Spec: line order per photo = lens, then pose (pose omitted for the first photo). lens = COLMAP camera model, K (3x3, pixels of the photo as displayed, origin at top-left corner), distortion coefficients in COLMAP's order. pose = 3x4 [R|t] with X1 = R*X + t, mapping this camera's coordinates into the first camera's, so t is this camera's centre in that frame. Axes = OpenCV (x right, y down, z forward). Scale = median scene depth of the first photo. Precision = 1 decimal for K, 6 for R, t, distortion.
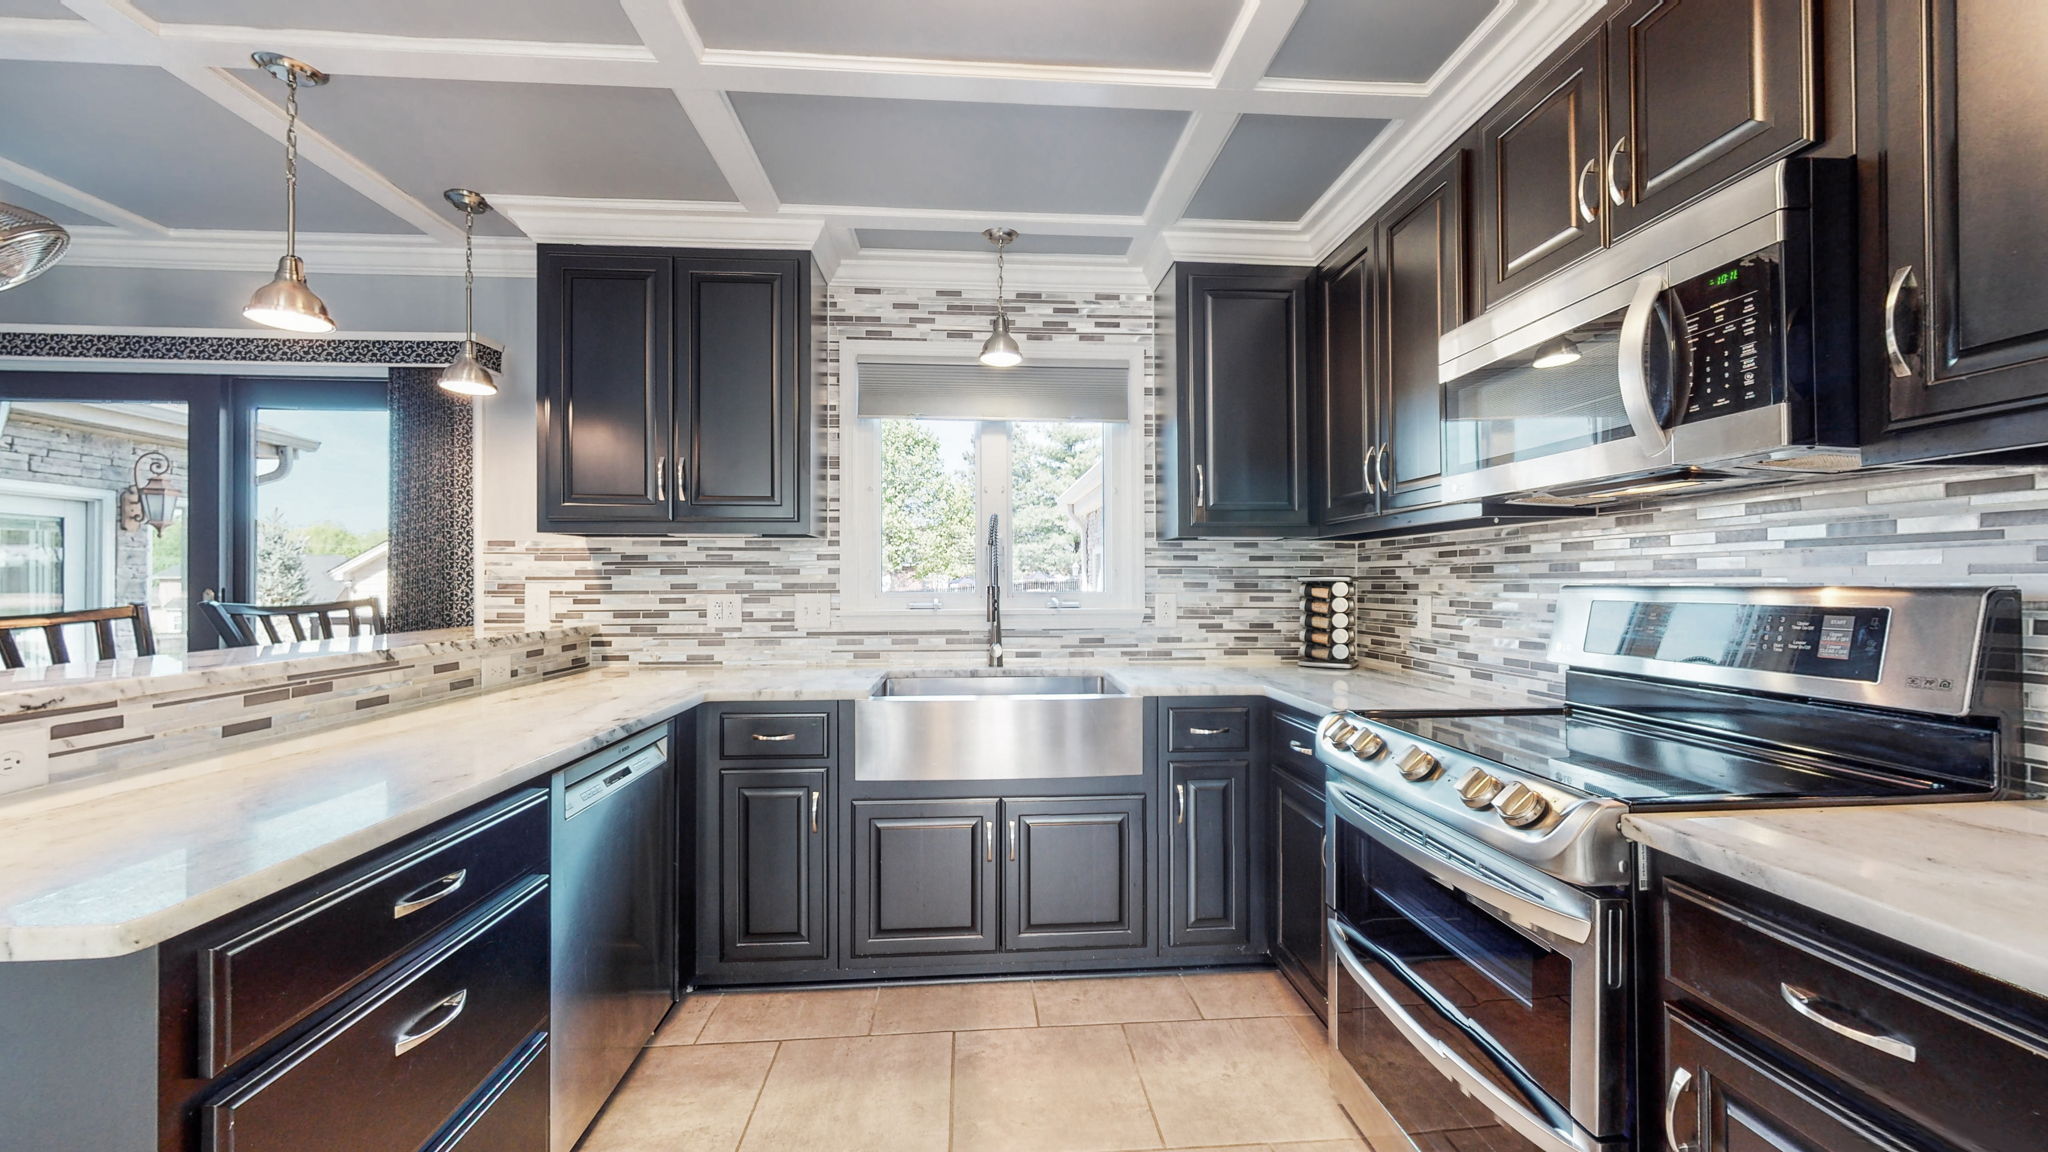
lens RADIAL K [[758.1, 0, 1021.4], [0, 758.1, 578.4], [0, 0, 1]] dist [0.000127, 0.000043]
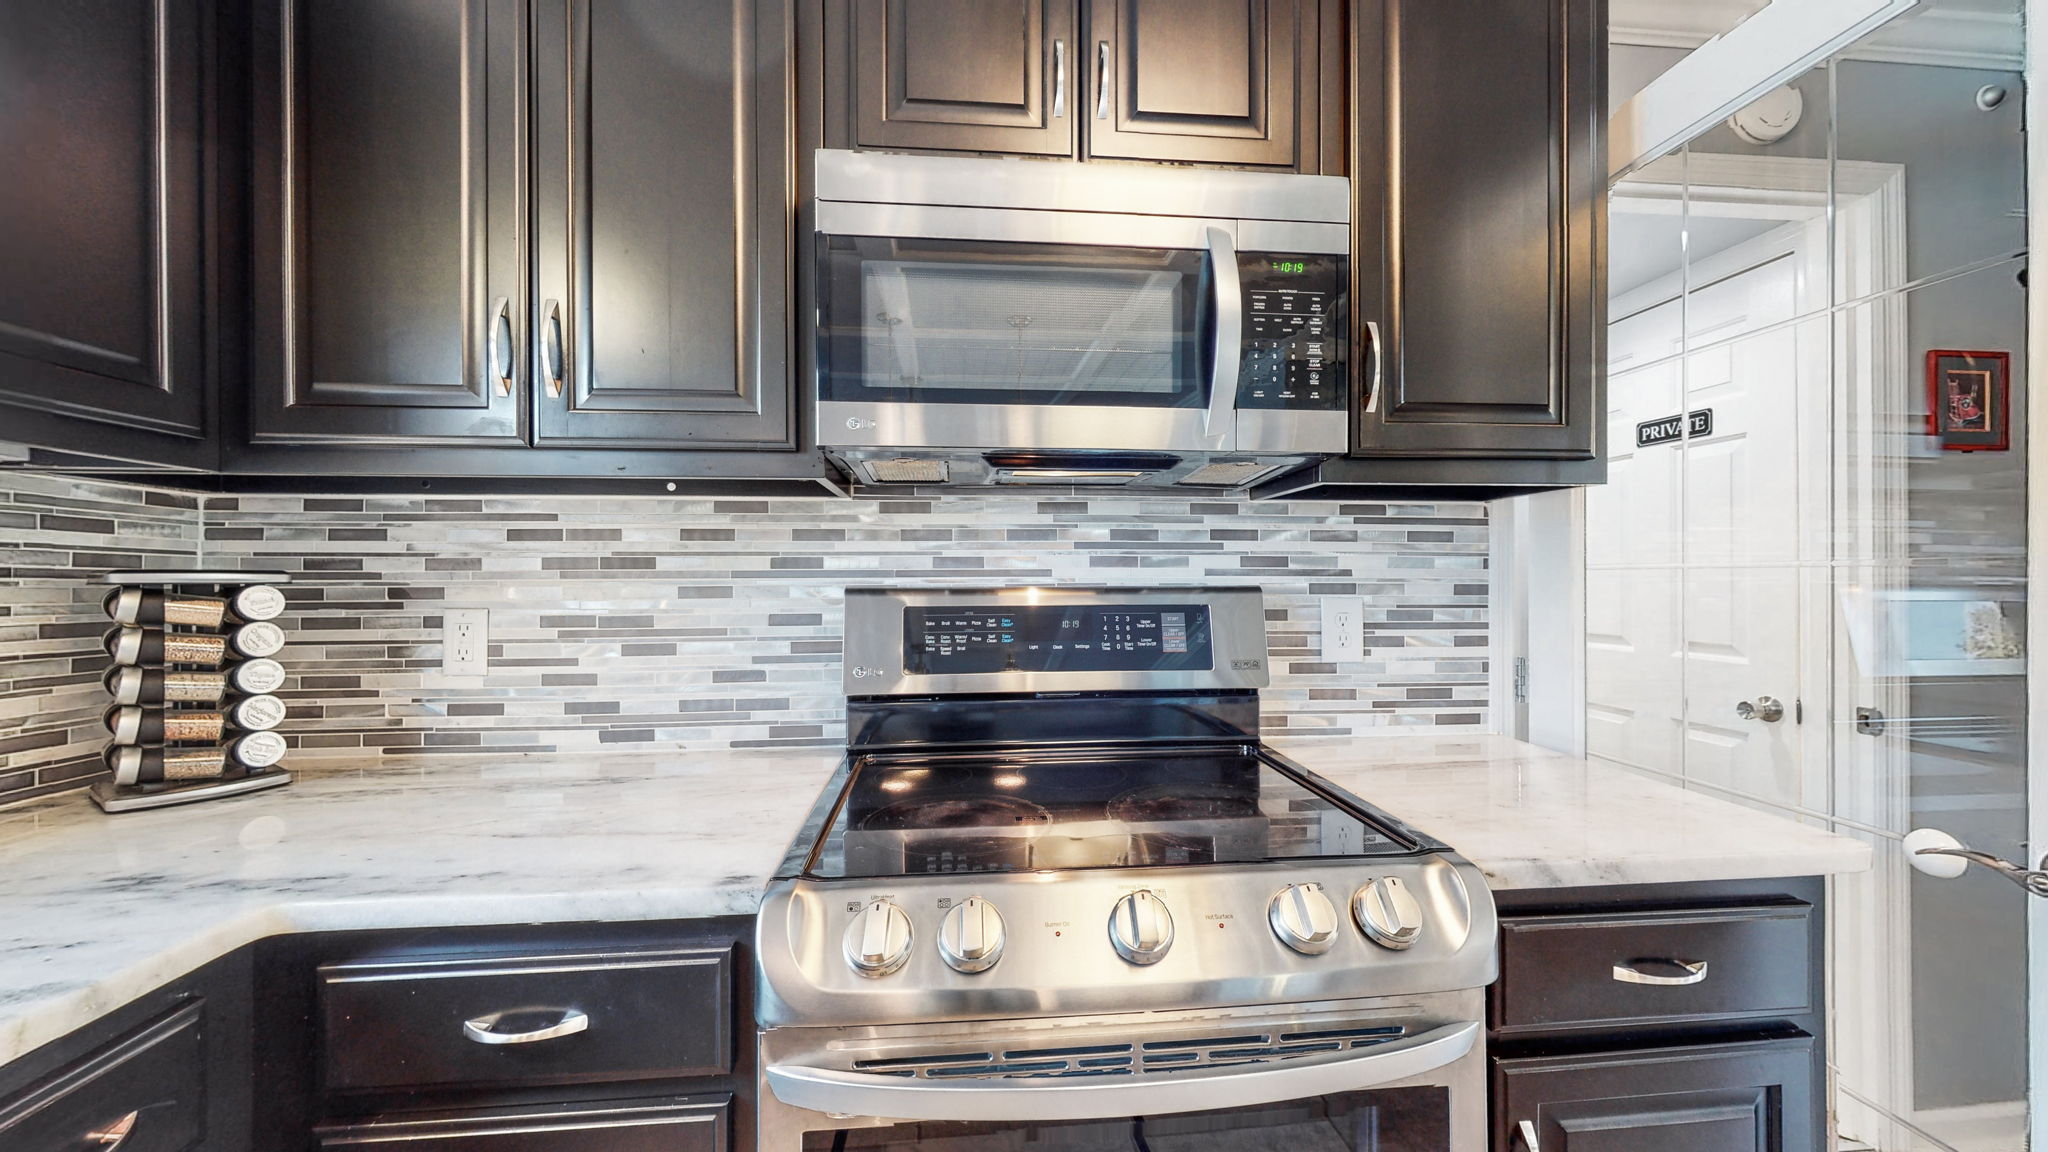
lens RADIAL K [[758.1, 0, 1024.7], [0, 758.1, 576.7], [0, 0, 1]] dist [0.000127, 0.000043]
pose [[-0.015701, 0.004113, 0.999868, -0.013399], [-0.001914, 0.999990, -0.004144, 0.000959], [-0.999875, -0.001979, -0.015693, 0.646654]]
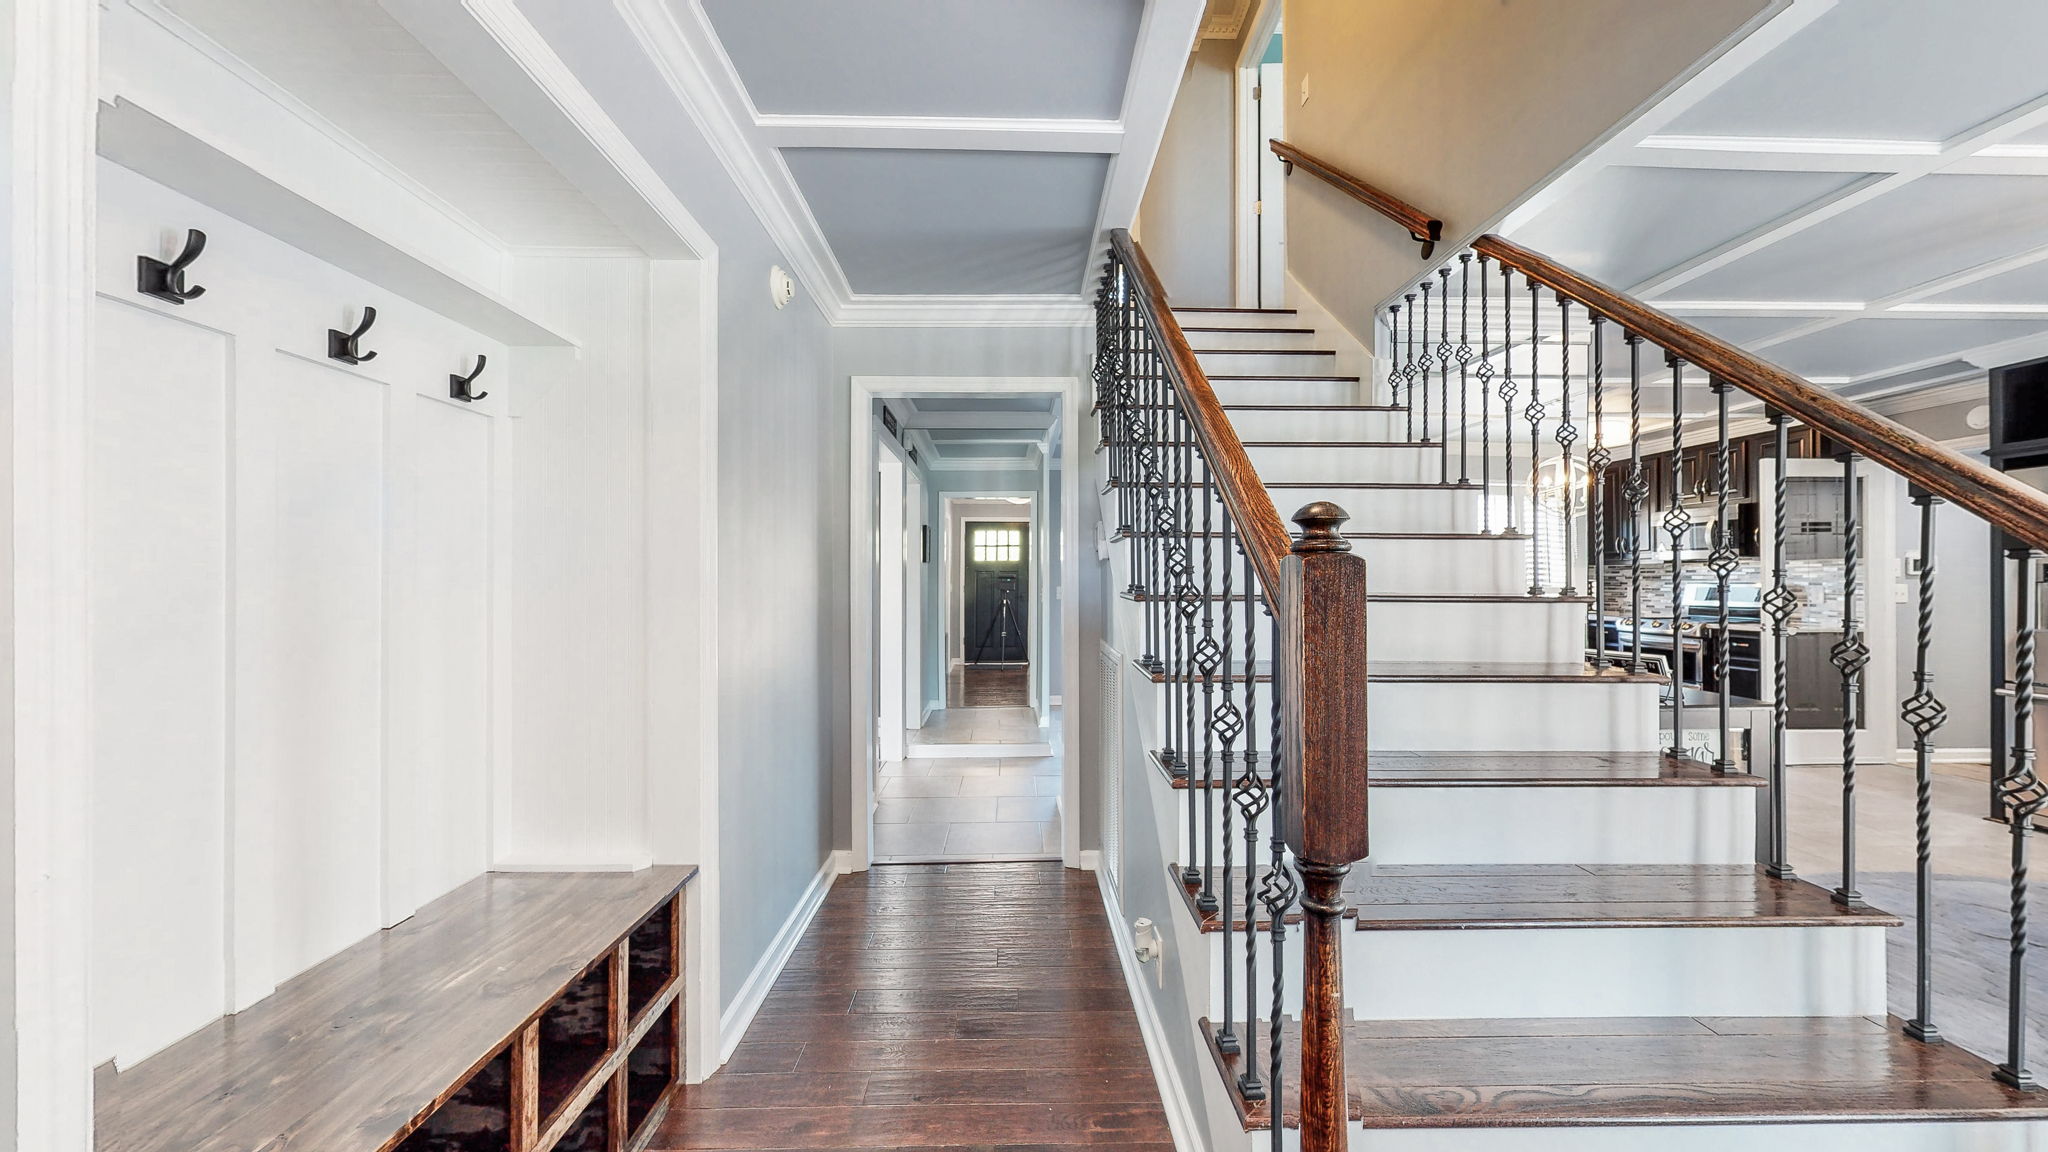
lens RADIAL K [[758.1, 0, 1024.4], [0, 758.1, 575.0], [0, 0, 1]] dist [0.000127, 0.000043]
pose [[0.998003, 0.002125, -0.063134, -1.561555], [-0.001836, 0.999988, 0.004643, -0.027407], [0.063143, -0.004518, 0.997994, -1.974847]]
